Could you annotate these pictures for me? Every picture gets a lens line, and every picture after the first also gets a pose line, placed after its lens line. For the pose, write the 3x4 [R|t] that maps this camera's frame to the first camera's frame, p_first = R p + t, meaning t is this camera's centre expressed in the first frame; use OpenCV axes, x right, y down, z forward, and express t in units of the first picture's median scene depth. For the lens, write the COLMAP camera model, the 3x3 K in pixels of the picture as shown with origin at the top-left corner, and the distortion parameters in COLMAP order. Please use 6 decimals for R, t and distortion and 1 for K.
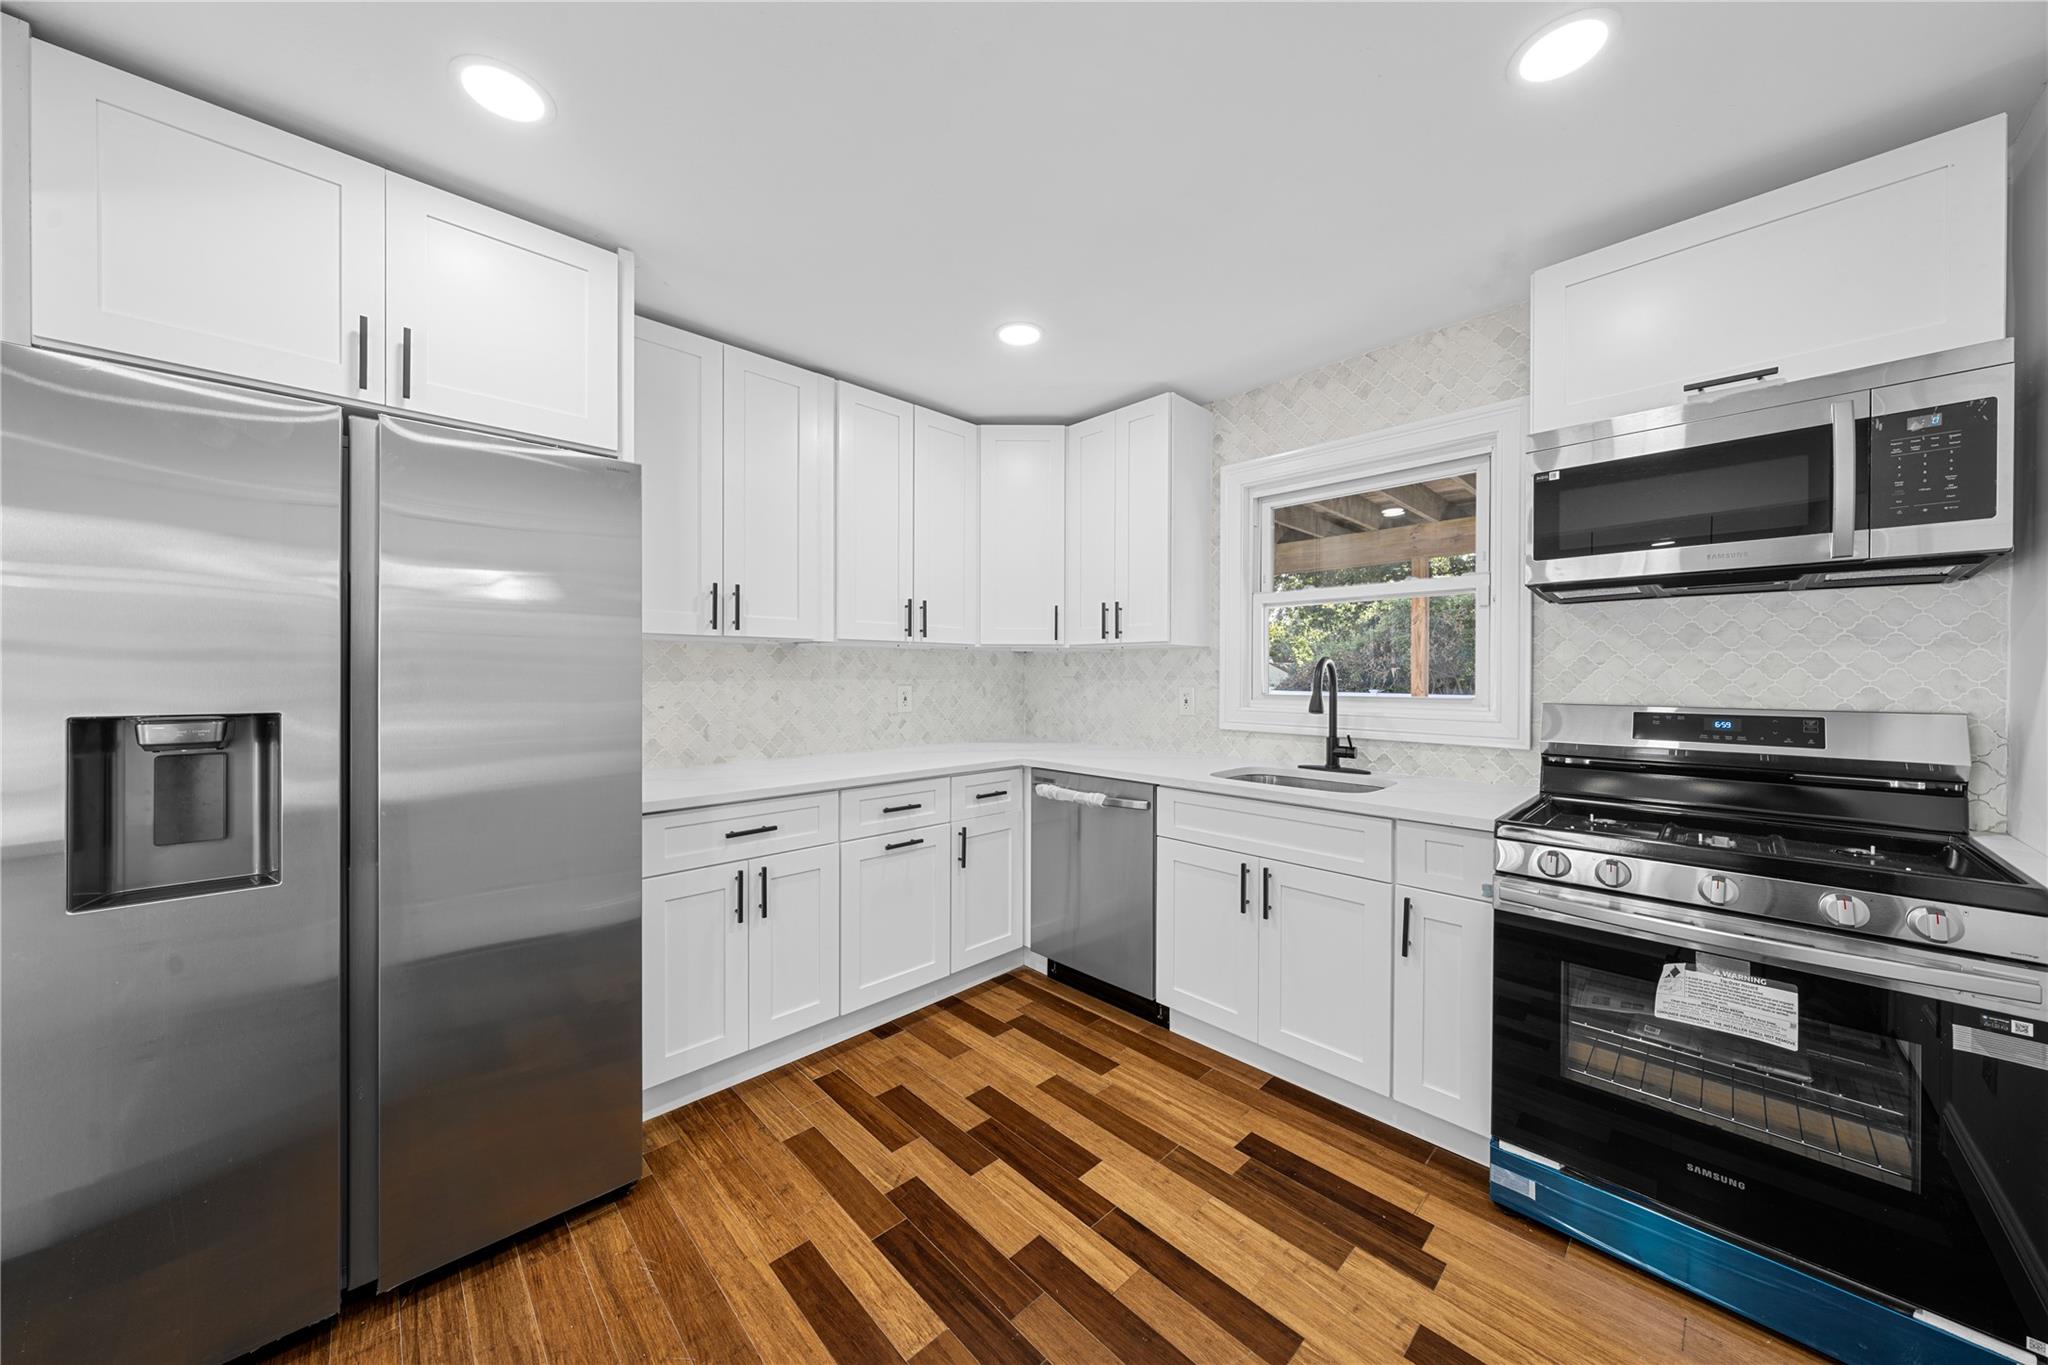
lens RADIAL K [[694.7, 0, 1024.4], [0, 694.7, 676.8], [0, 0, 1]] dist [-0.000634, 0.000267]
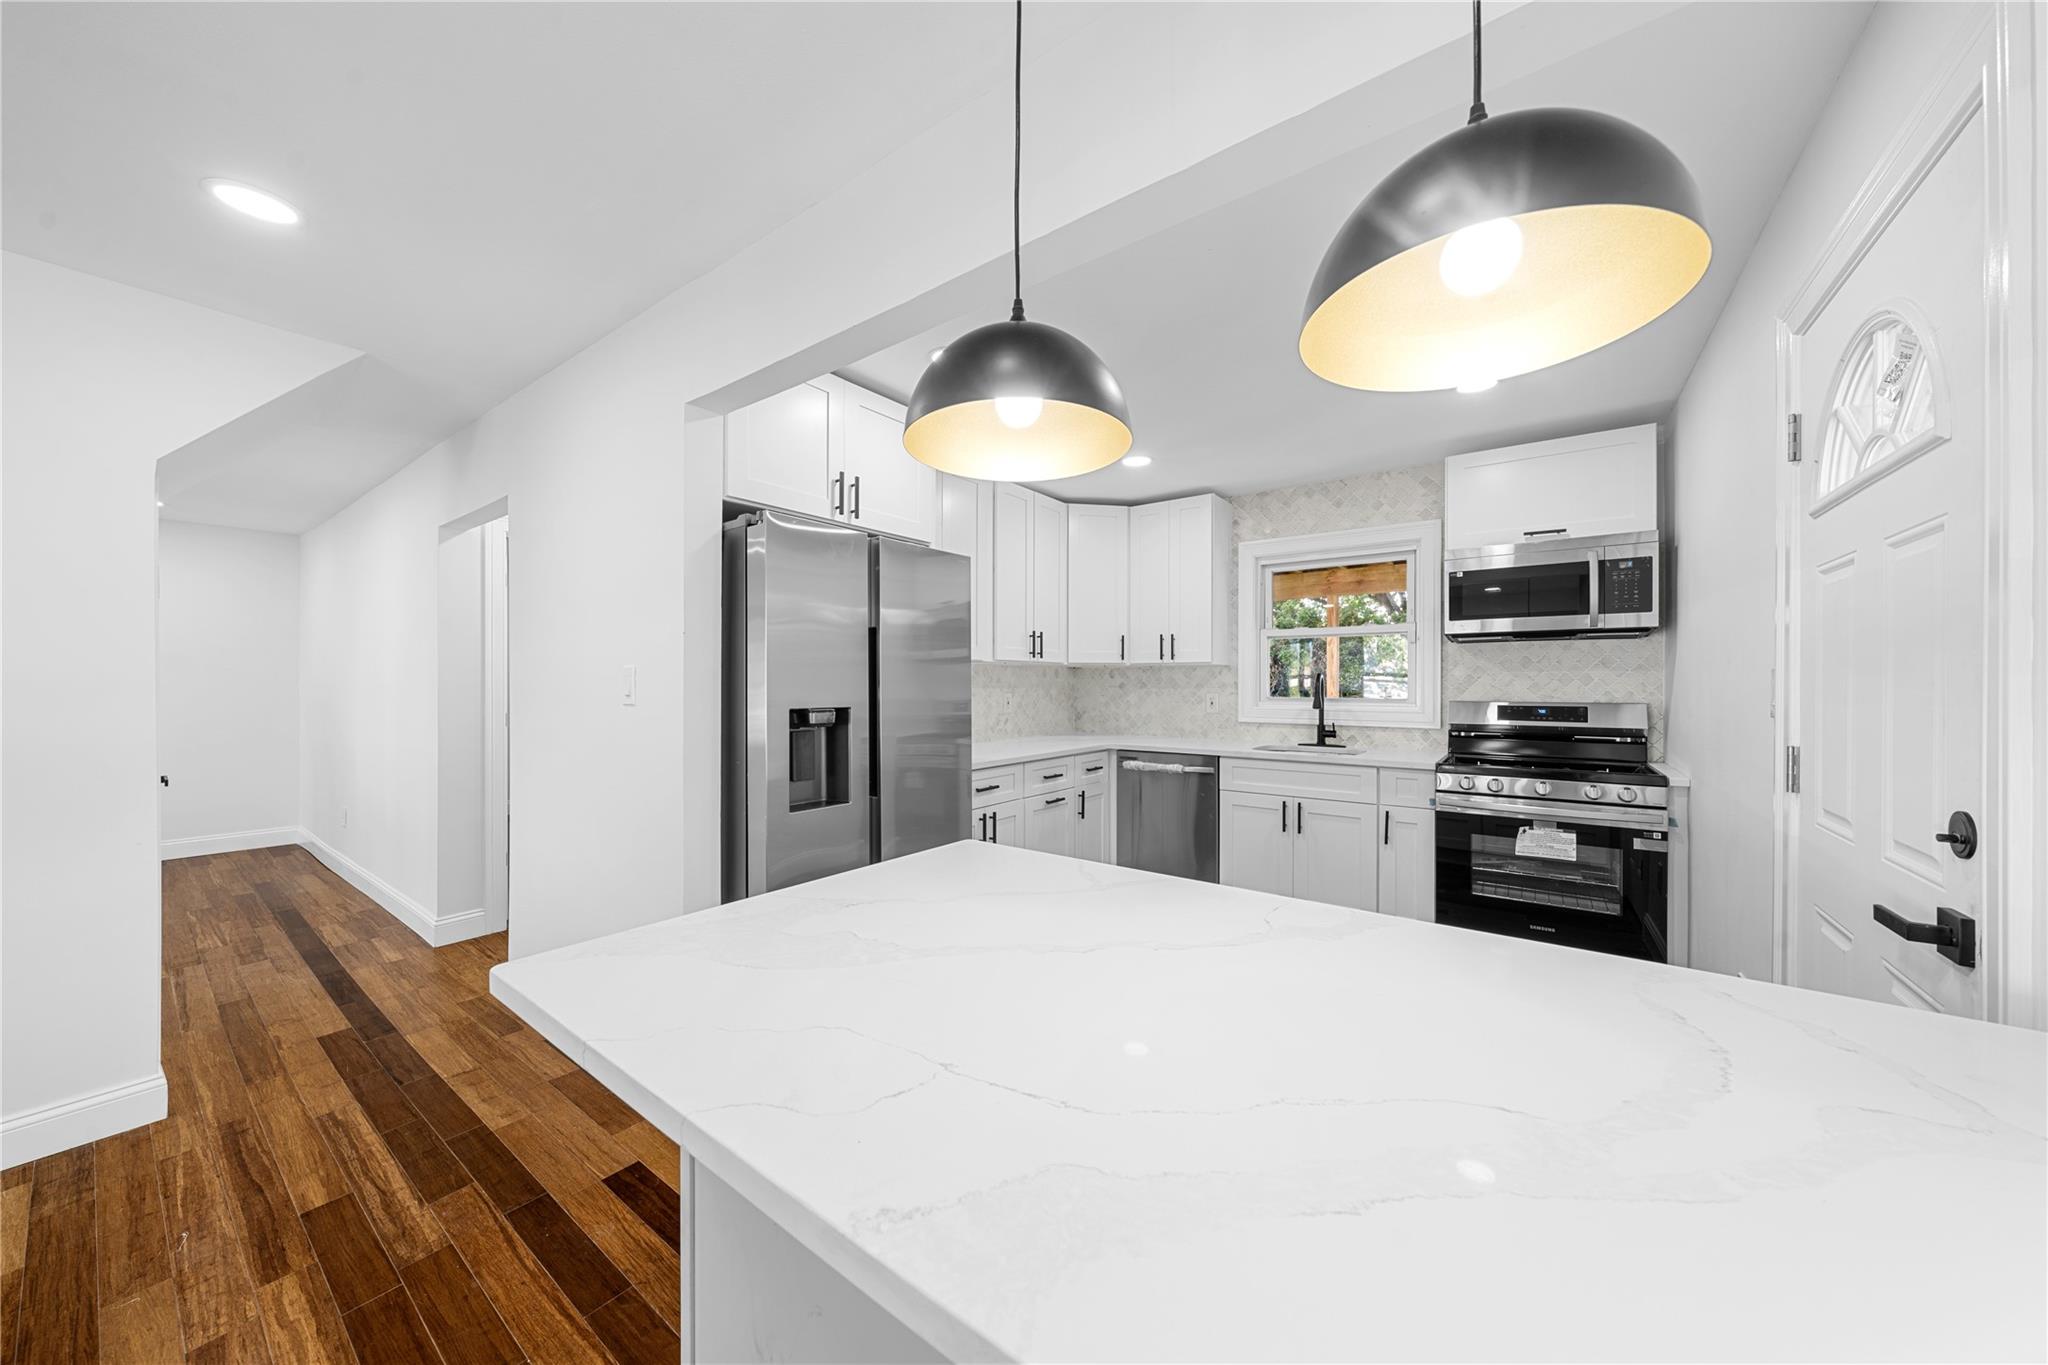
lens RADIAL K [[697.5, 0, 1024.0], [0, 697.5, 682.5], [0, 0, 1]] dist [-0.000607, 0.000157]
pose [[0.986231, -0.000917, 0.165368, -0.571216], [0.001831, 0.999984, -0.005376, -0.000370], [-0.165361, 0.005604, 0.986217, -0.522662]]
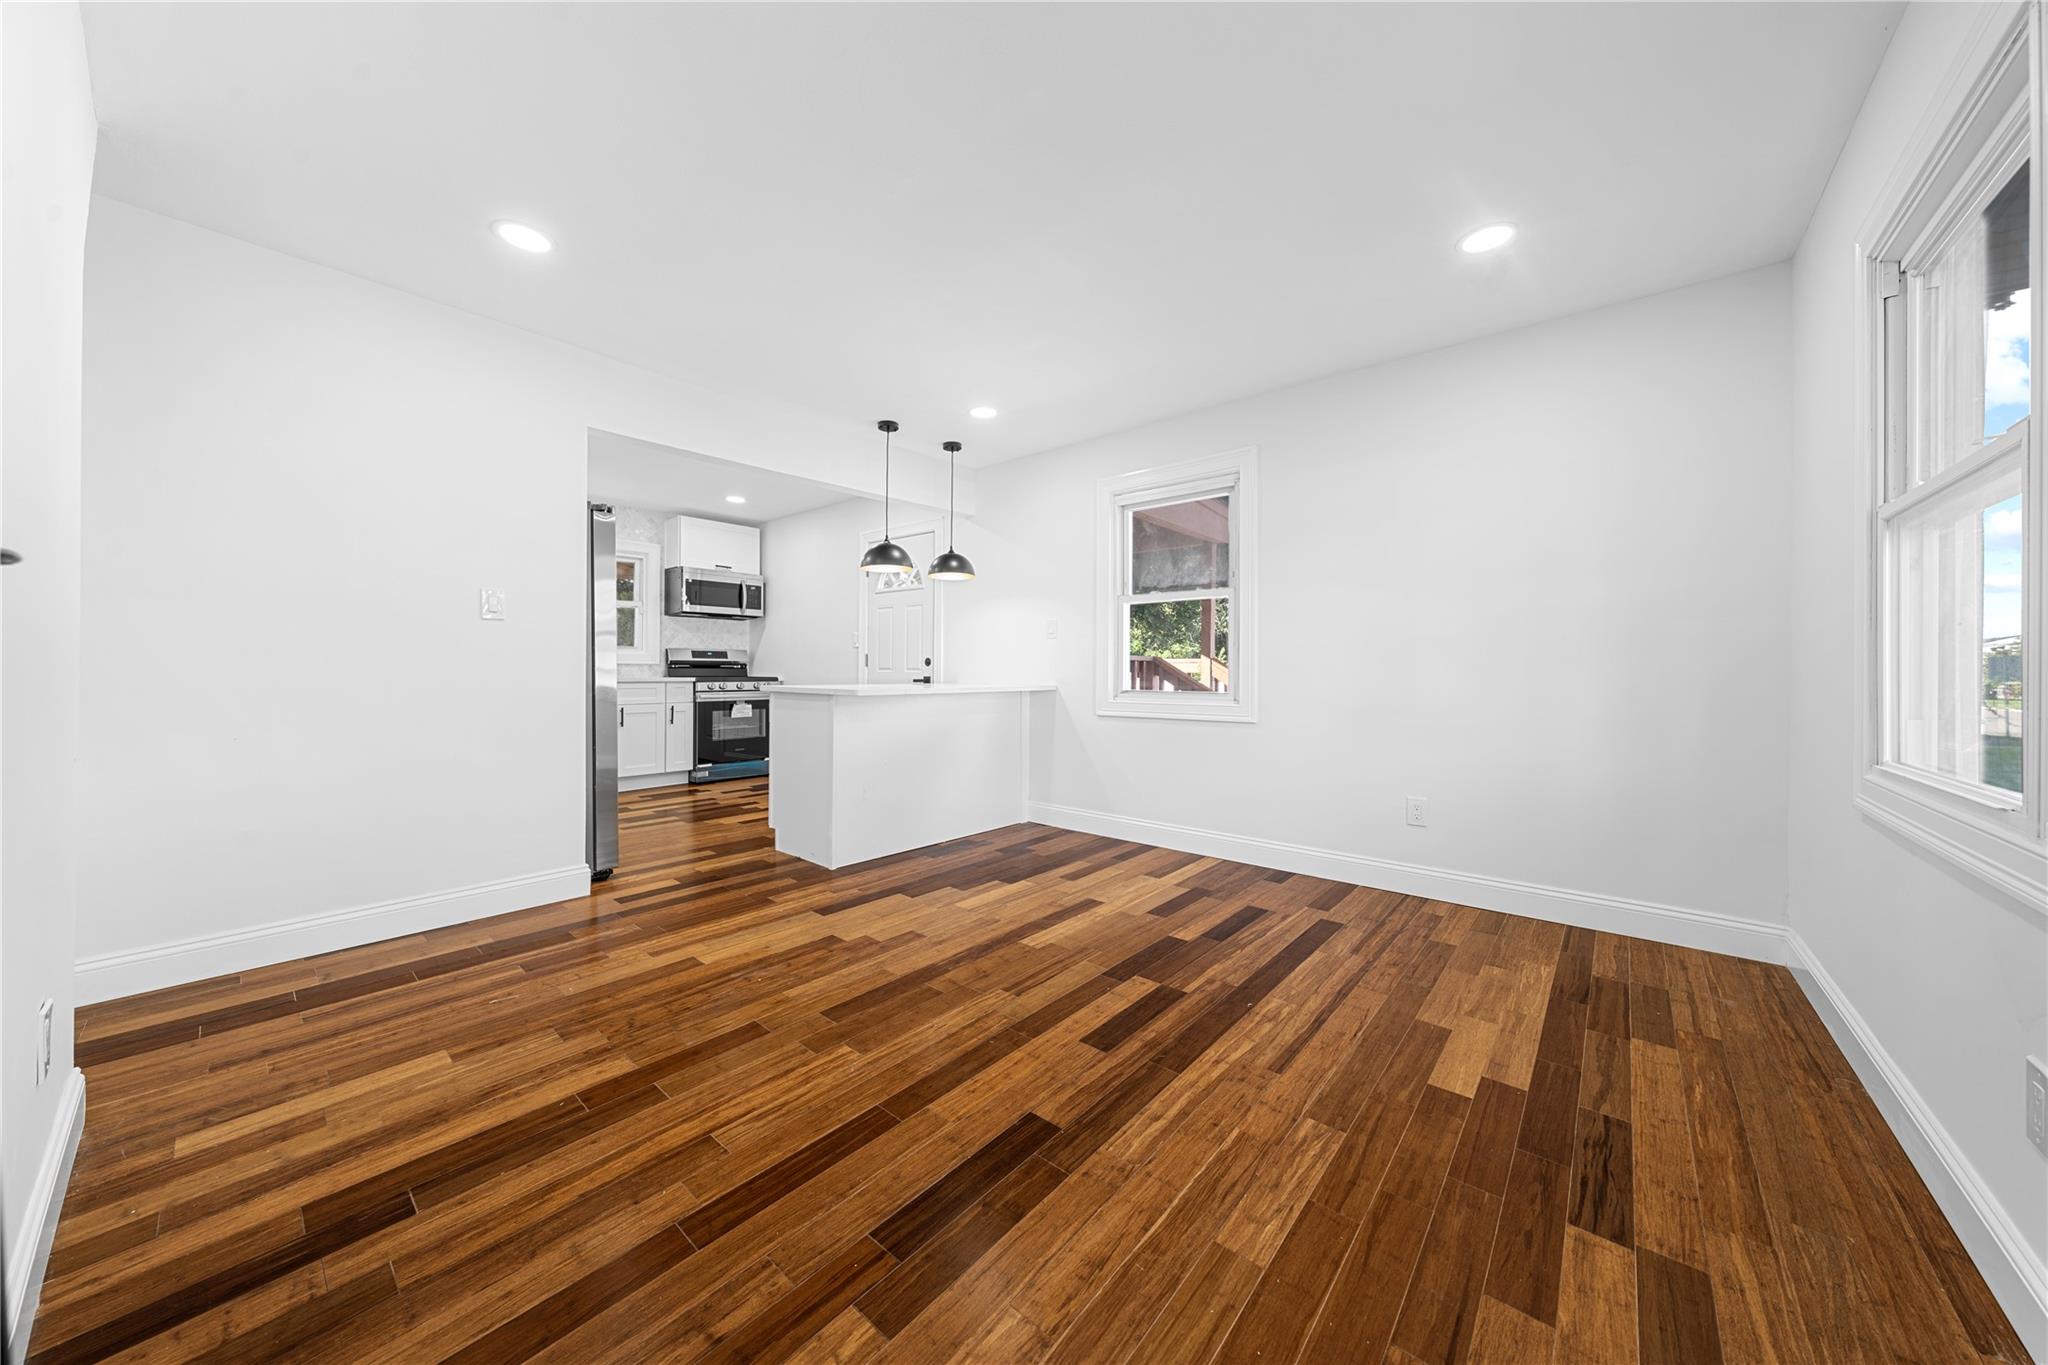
lens RADIAL K [[701.8, 0, 1028.2], [0, 701.8, 670.1], [0, 0, 1]] dist [-0.000333, 0.000033]
pose [[-0.102017, -0.004312, 0.994773, -2.497457], [-0.003082, 0.999987, 0.004018, 0.117773], [-0.994778, -0.002656, -0.102029, -0.268920]]
